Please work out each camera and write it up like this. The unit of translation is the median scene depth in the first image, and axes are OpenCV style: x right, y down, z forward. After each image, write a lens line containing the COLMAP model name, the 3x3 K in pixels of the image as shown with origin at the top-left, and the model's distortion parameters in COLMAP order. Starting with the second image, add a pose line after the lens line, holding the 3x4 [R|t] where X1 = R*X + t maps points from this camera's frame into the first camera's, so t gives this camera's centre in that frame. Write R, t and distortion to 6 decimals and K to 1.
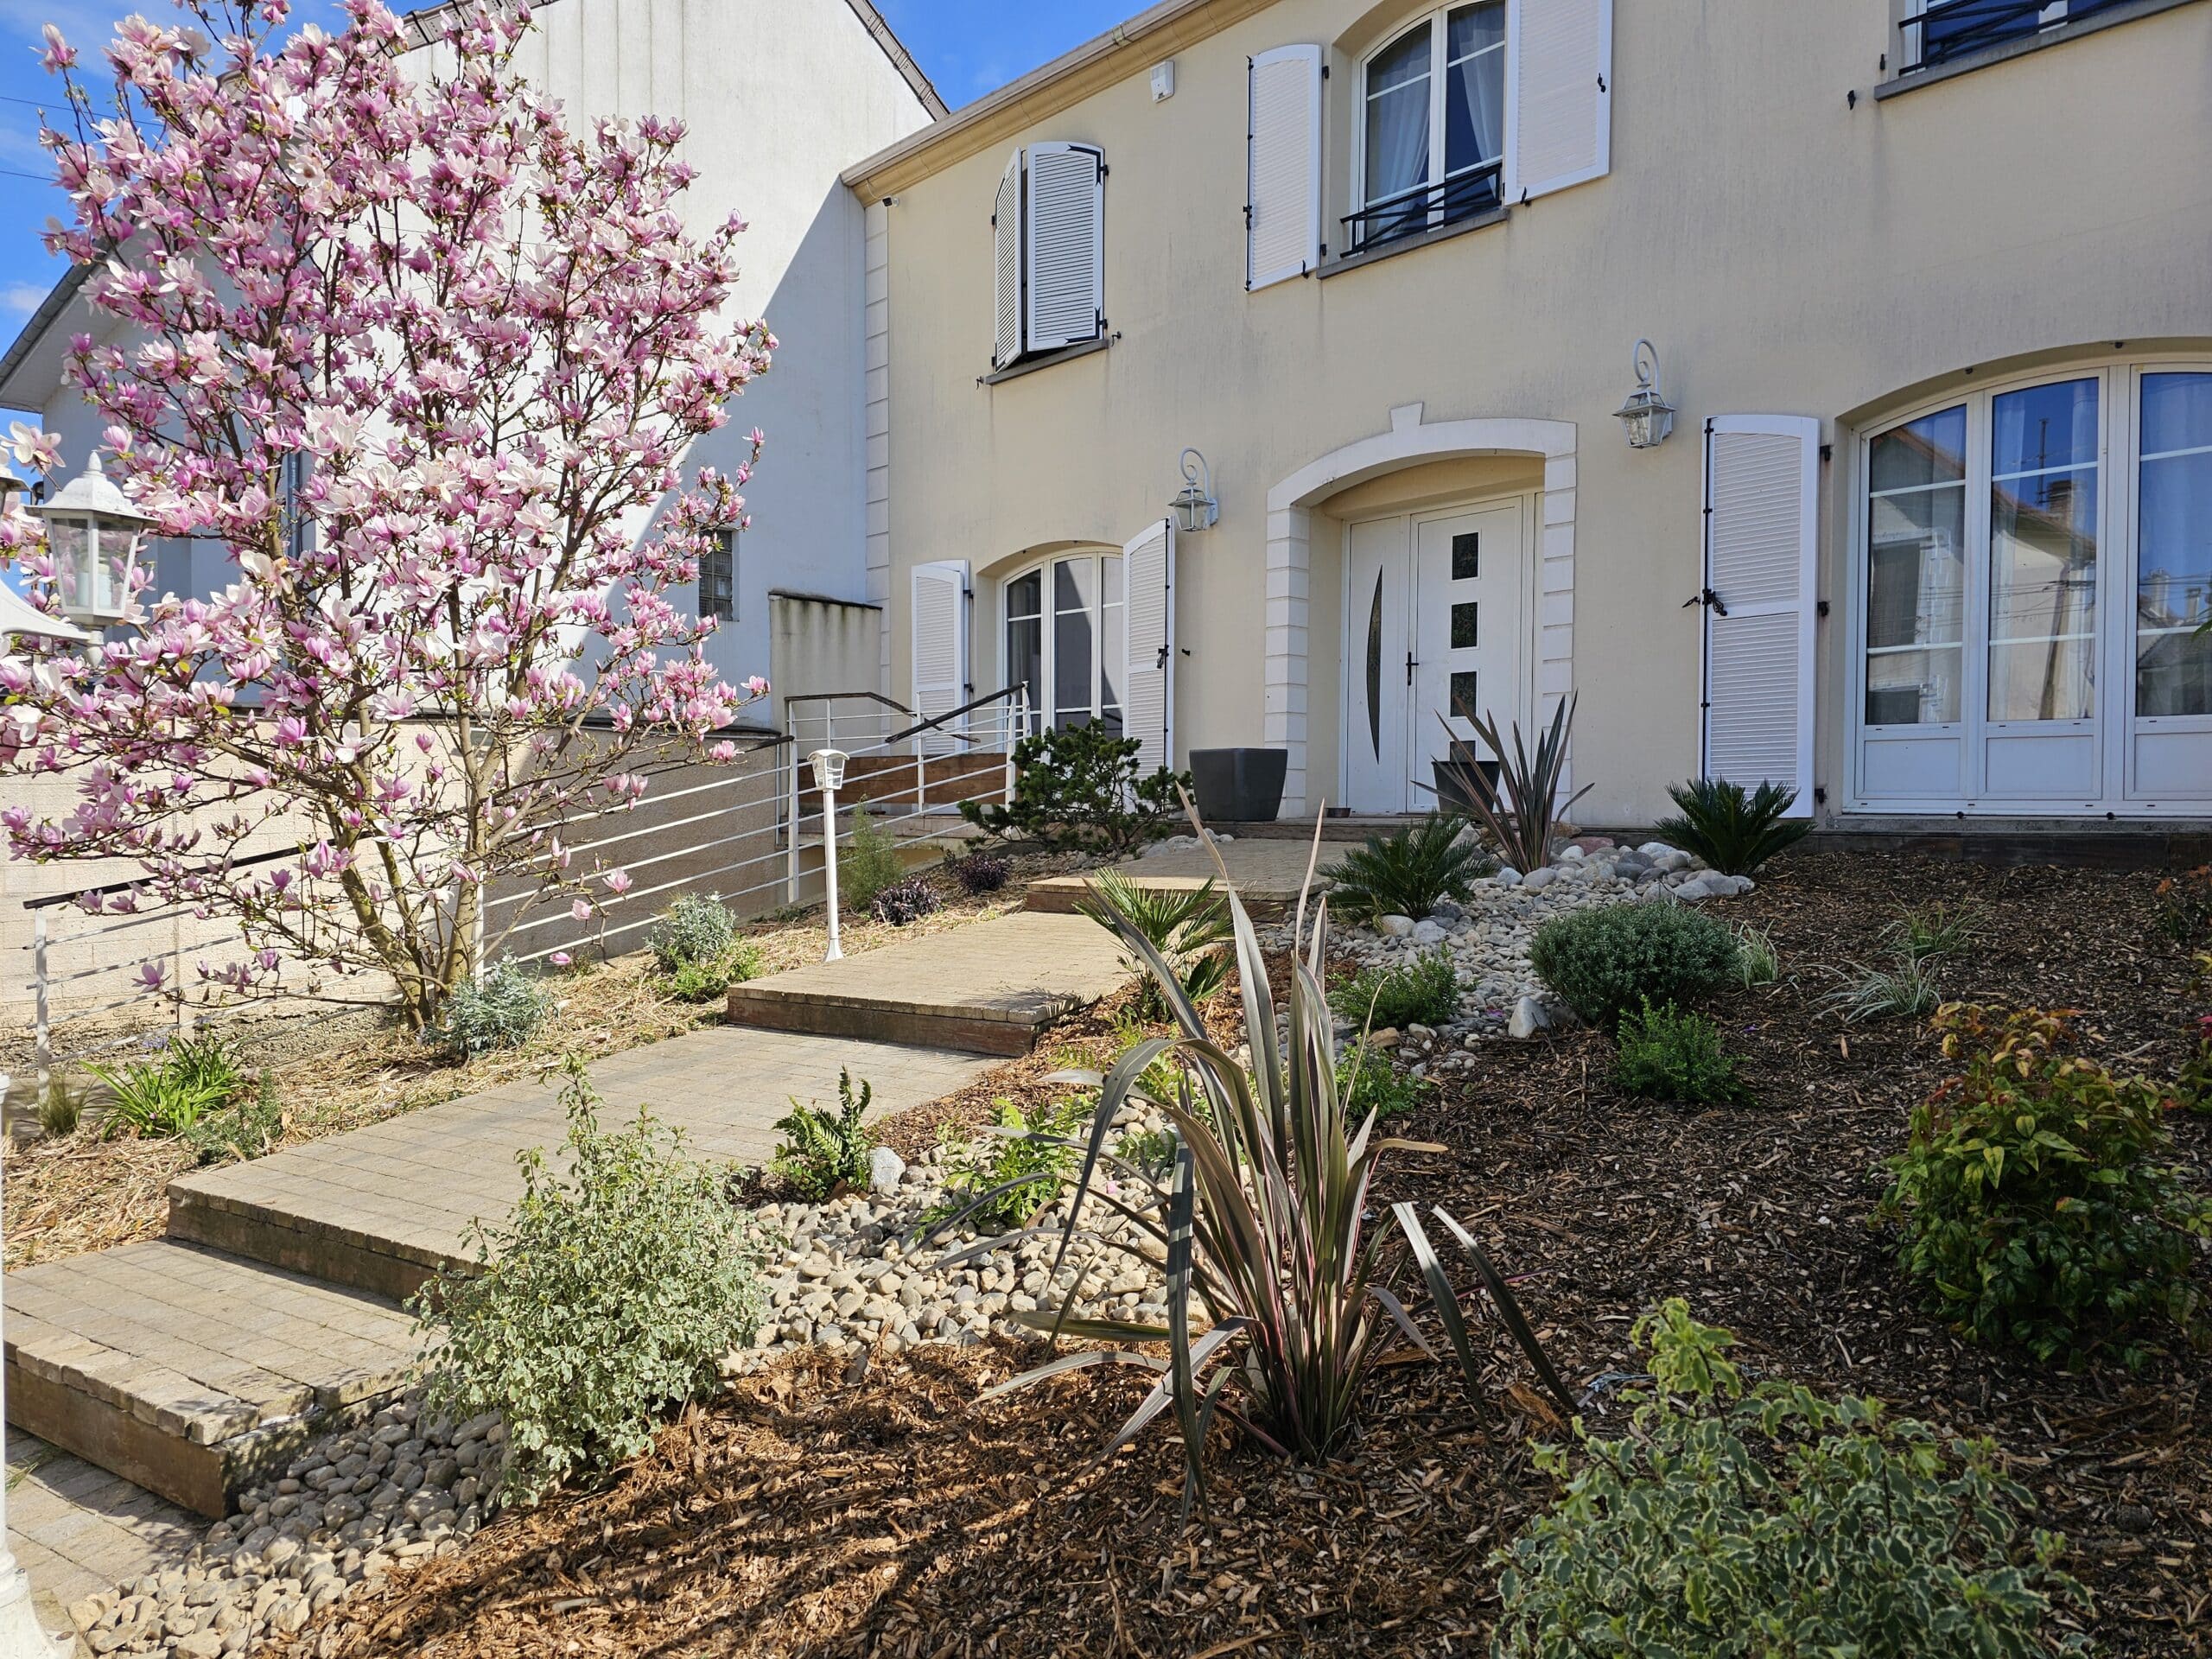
lens RADIAL K [[1484.6, 0, 1106.0], [0, 1484.6, 829.5], [0, 0, 1]] dist [0.044519, -0.037521]
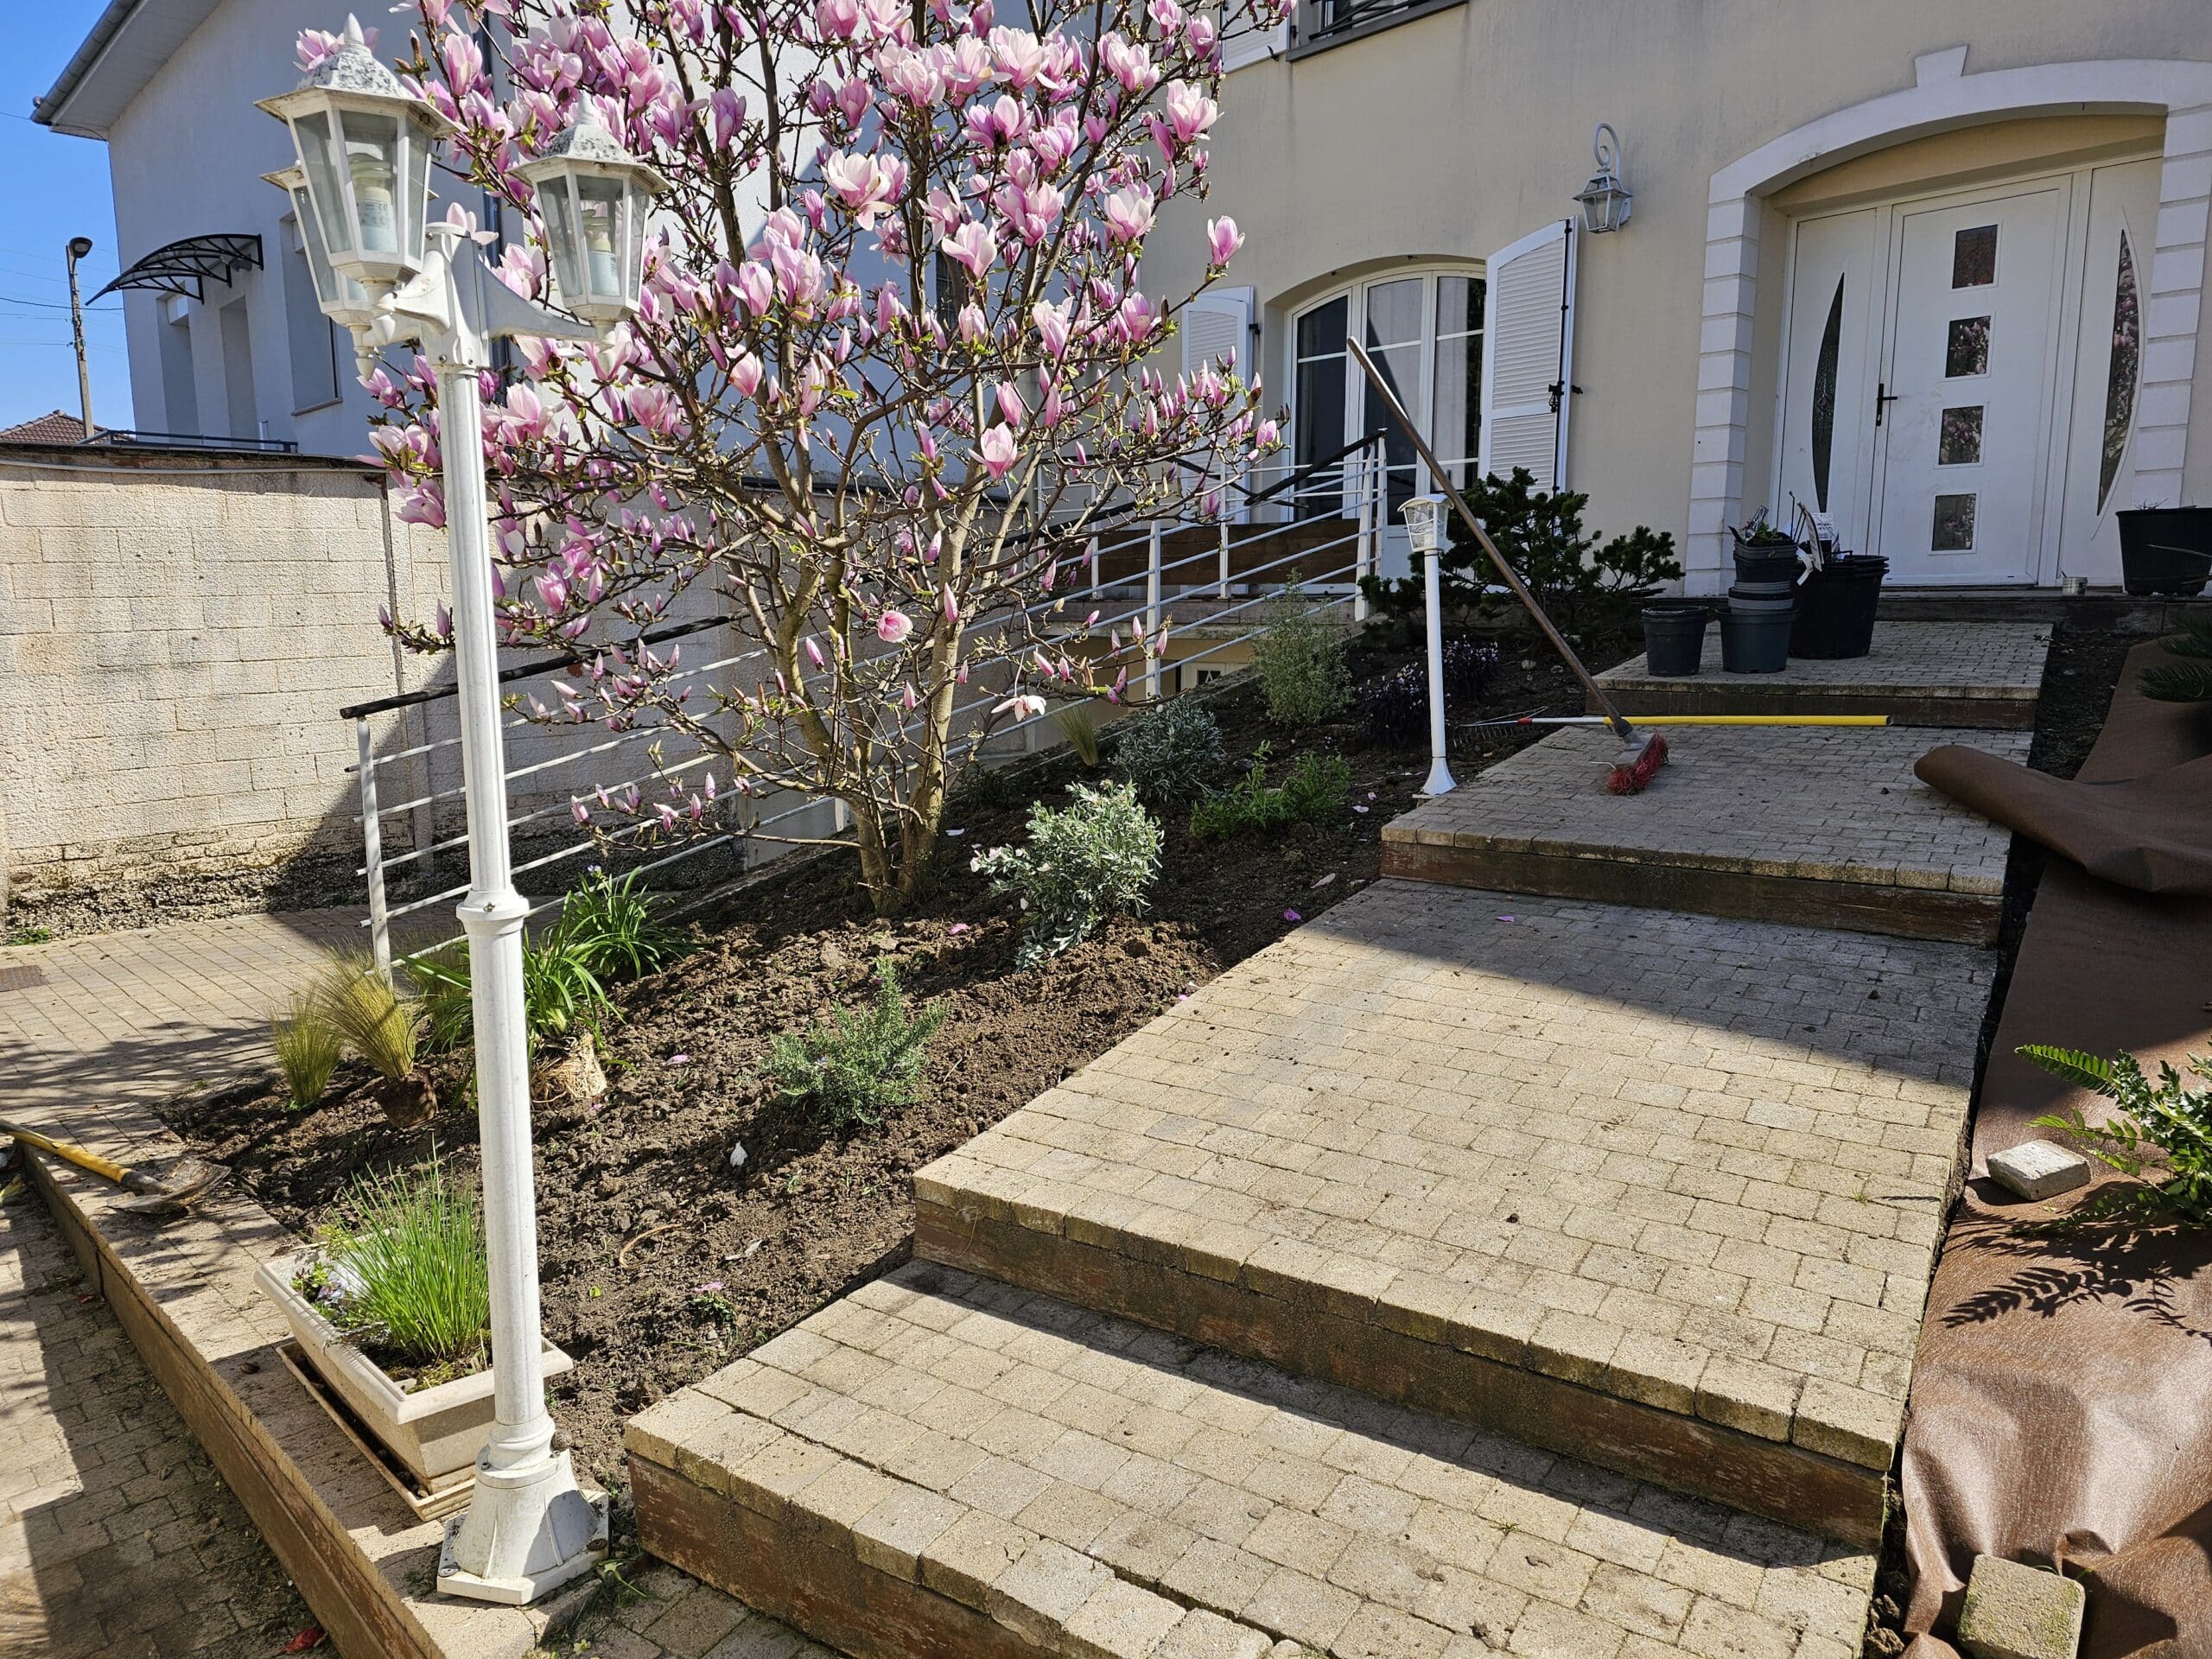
lens RADIAL K [[1472.0, 0, 1106.0], [0, 1472.0, 829.5], [0, 0, 1]] dist [0.030701, -0.028061]
pose [[0.999954, -0.006805, -0.006832, -0.218841], [0.007702, 0.989949, 0.141215, 0.003577], [0.005803, -0.141261, 0.989955, 0.170460]]
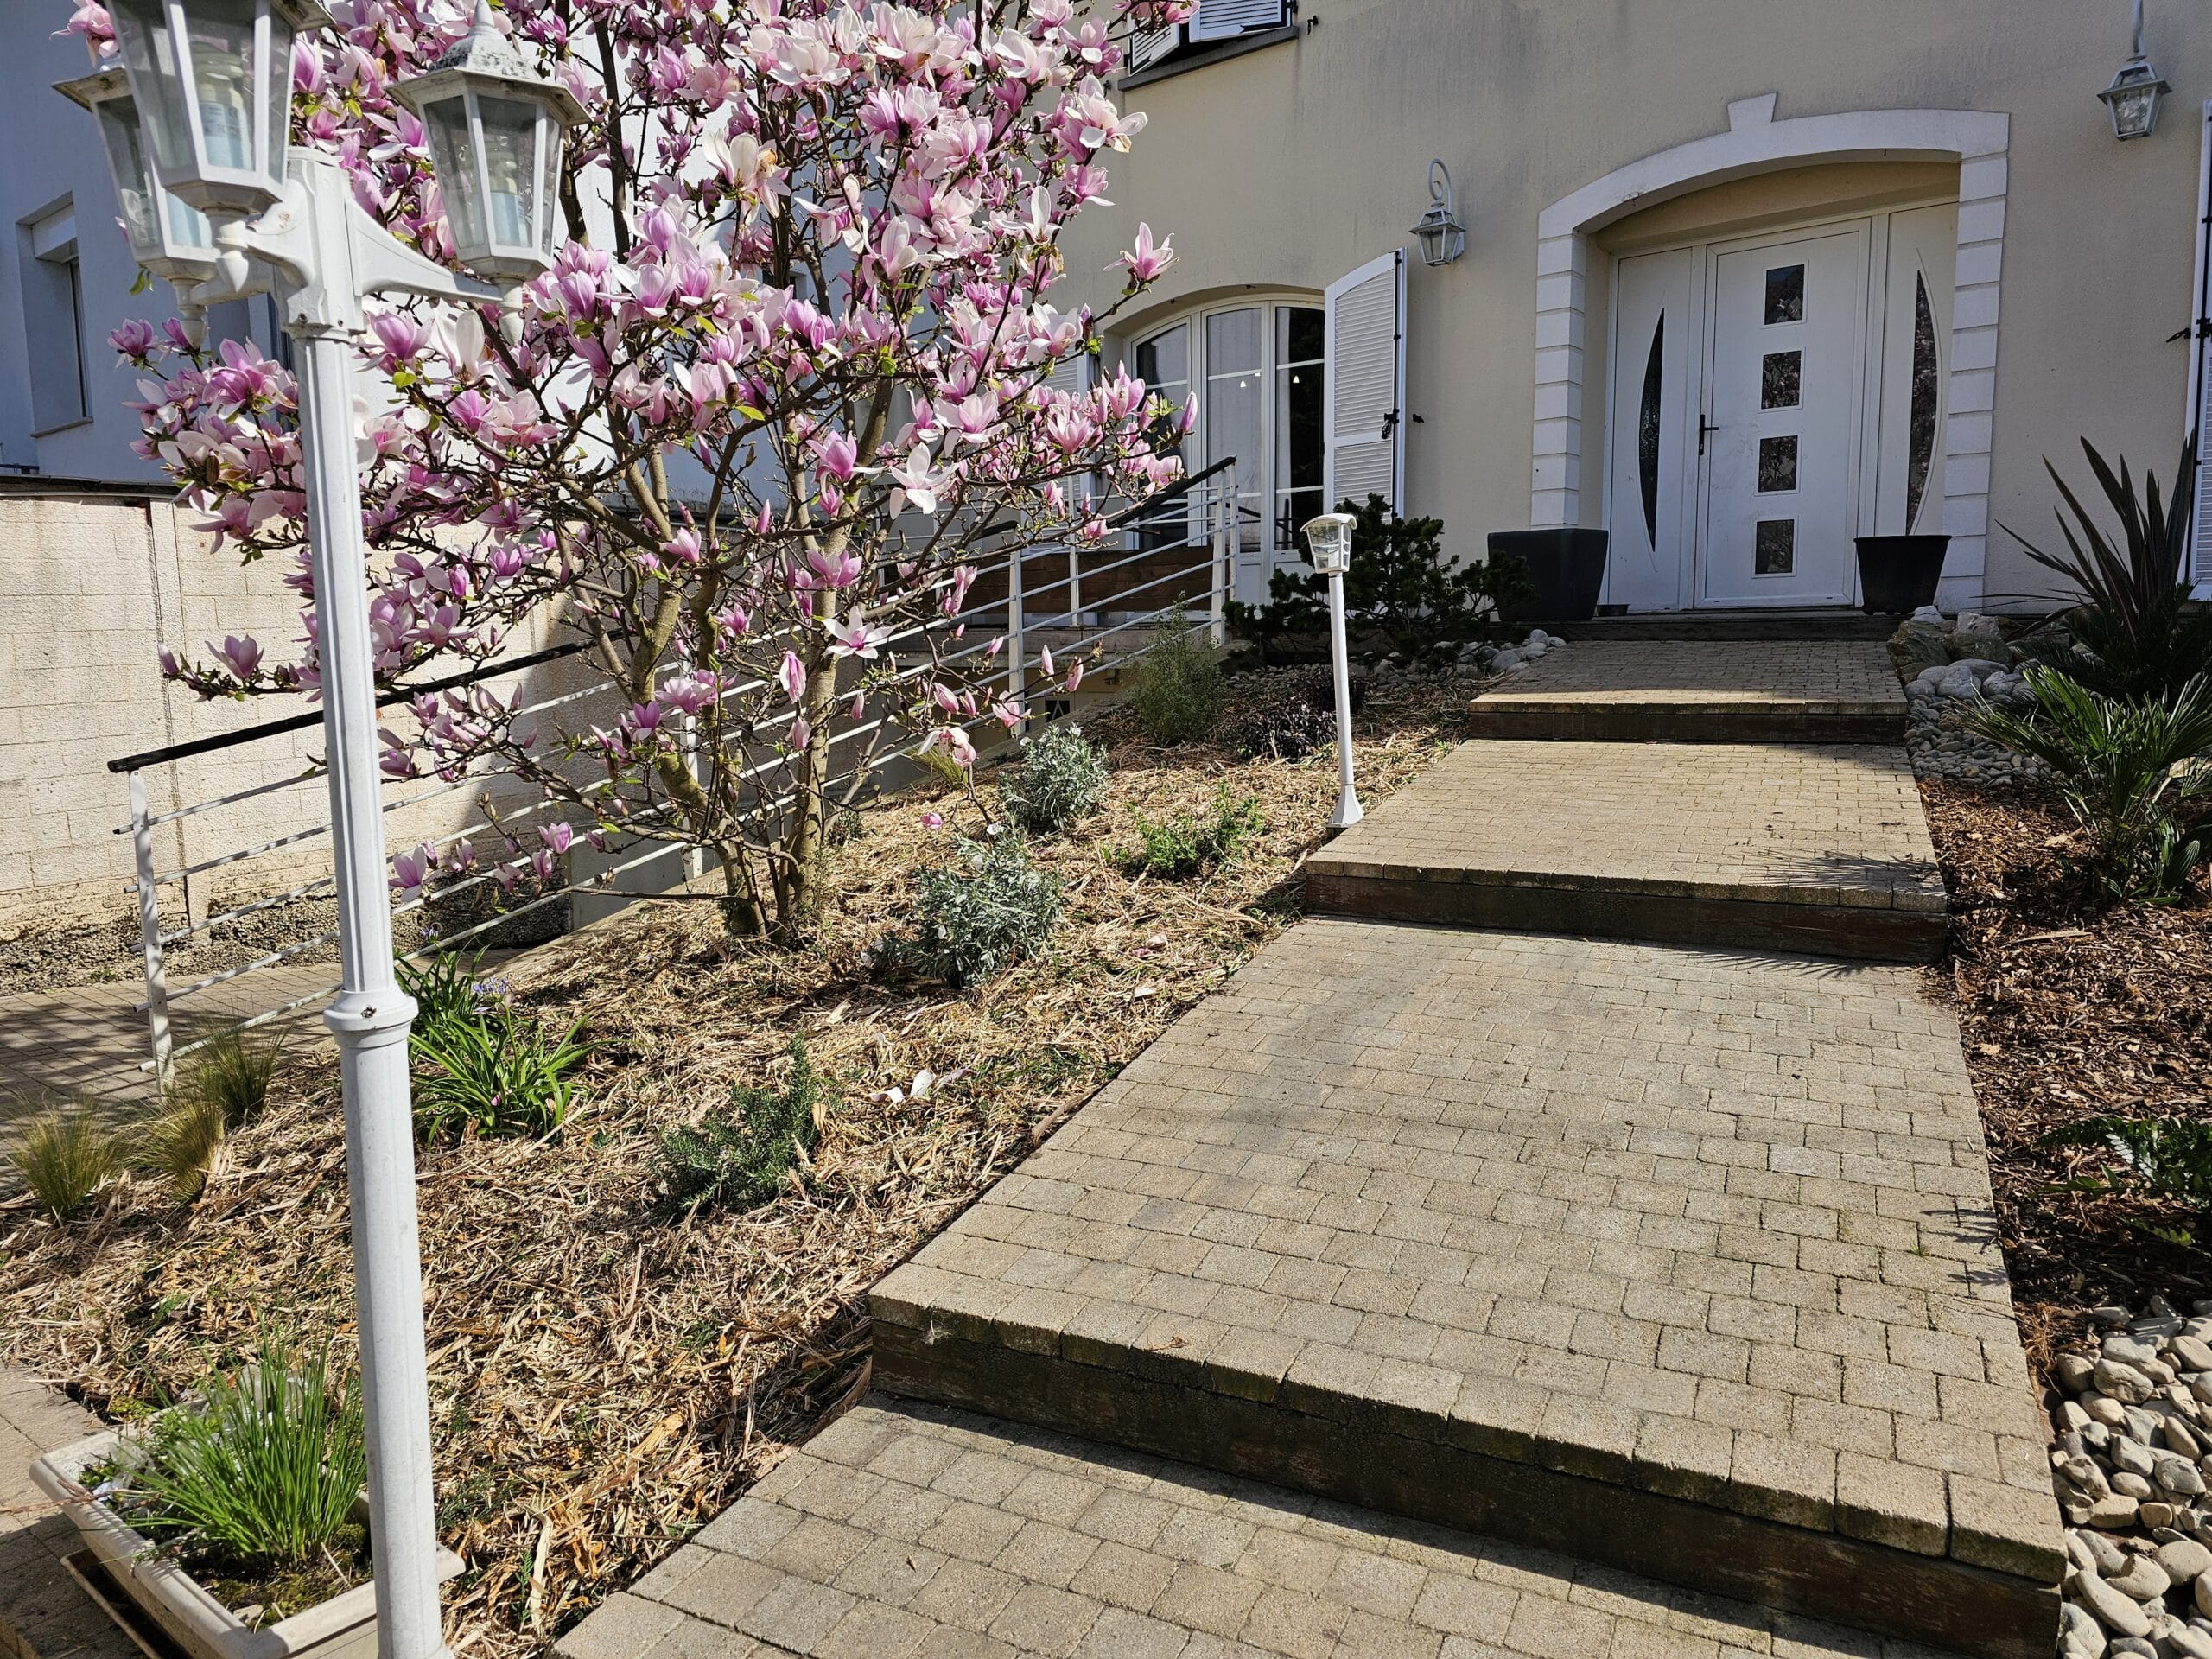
lens RADIAL K [[1471.1, 0, 1119.0], [0, 1471.1, 806.7], [0, 0, 1]] dist [0.040341, -0.042295]
pose [[0.991381, -0.034176, 0.126476, -0.242144], [0.020624, 0.994050, 0.106953, 0.004674], [-0.129379, -0.103422, 0.986187, 0.200972]]
